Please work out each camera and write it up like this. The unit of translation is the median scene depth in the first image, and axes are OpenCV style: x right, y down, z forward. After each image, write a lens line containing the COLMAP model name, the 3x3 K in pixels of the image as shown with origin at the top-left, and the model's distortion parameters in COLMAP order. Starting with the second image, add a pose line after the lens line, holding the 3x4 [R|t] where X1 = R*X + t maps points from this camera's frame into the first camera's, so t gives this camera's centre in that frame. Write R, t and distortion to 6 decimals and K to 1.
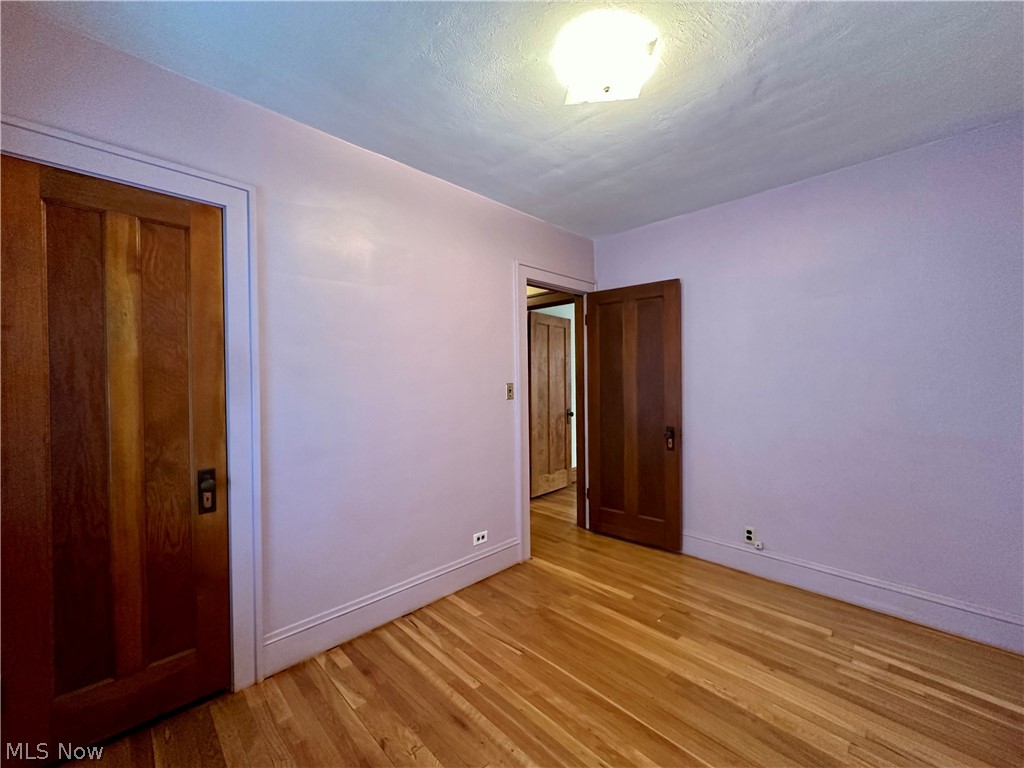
lens RADIAL K [[409.3, 0, 512.0], [0, 409.3, 382.3], [0, 0, 1]] dist [-0.002176, 0.000615]
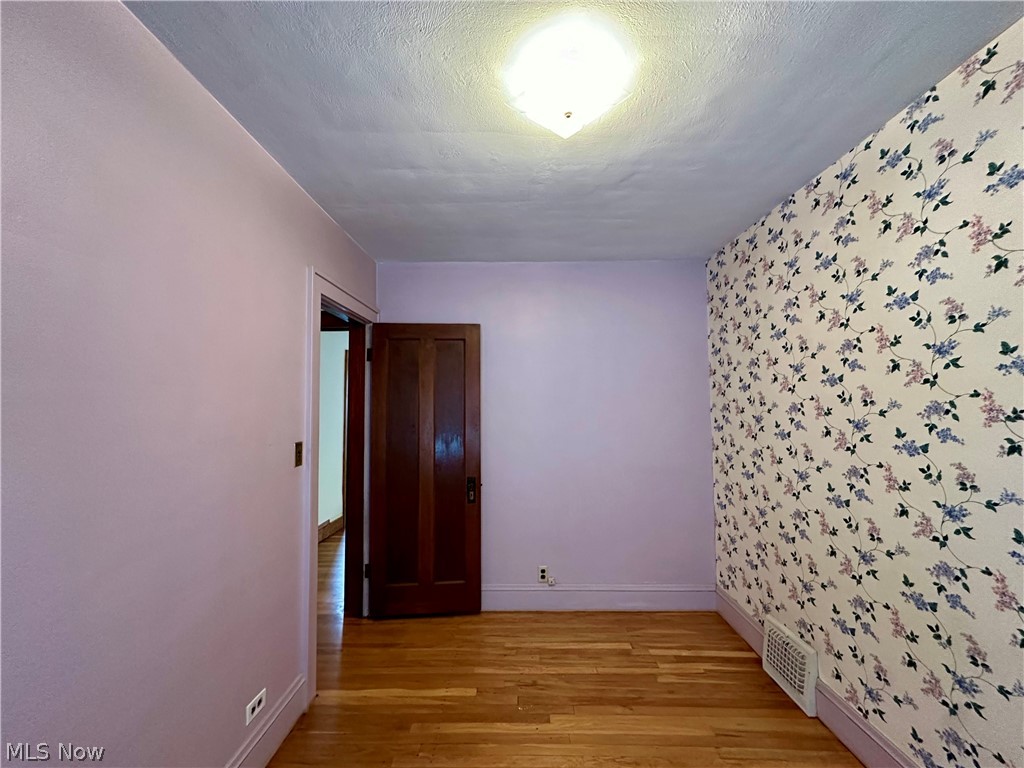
lens RADIAL K [[409.3, 0, 513.2], [0, 409.3, 383.2], [0, 0, 1]] dist [-0.003949, 0.000904]
pose [[0.709777, 0.045463, 0.702958, -0.250356], [0.005402, 0.997535, -0.069969, -0.047883], [-0.704406, 0.053460, 0.707781, 0.283727]]
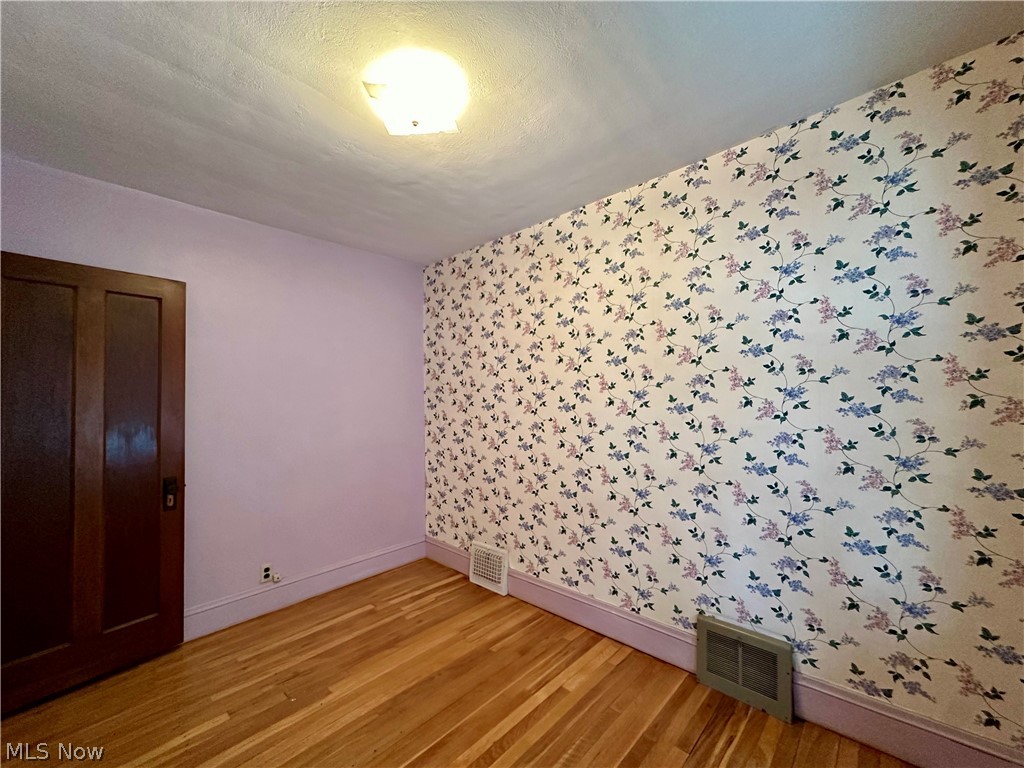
lens RADIAL K [[409.3, 0, 512.0], [0, 409.3, 382.3], [0, 0, 1]] dist [-0.002176, 0.000615]
pose [[-0.045656, 0.045147, 0.997936, -0.434290], [0.026303, 0.998686, -0.043978, -0.016011], [-0.998611, 0.024241, -0.046784, 0.472627]]
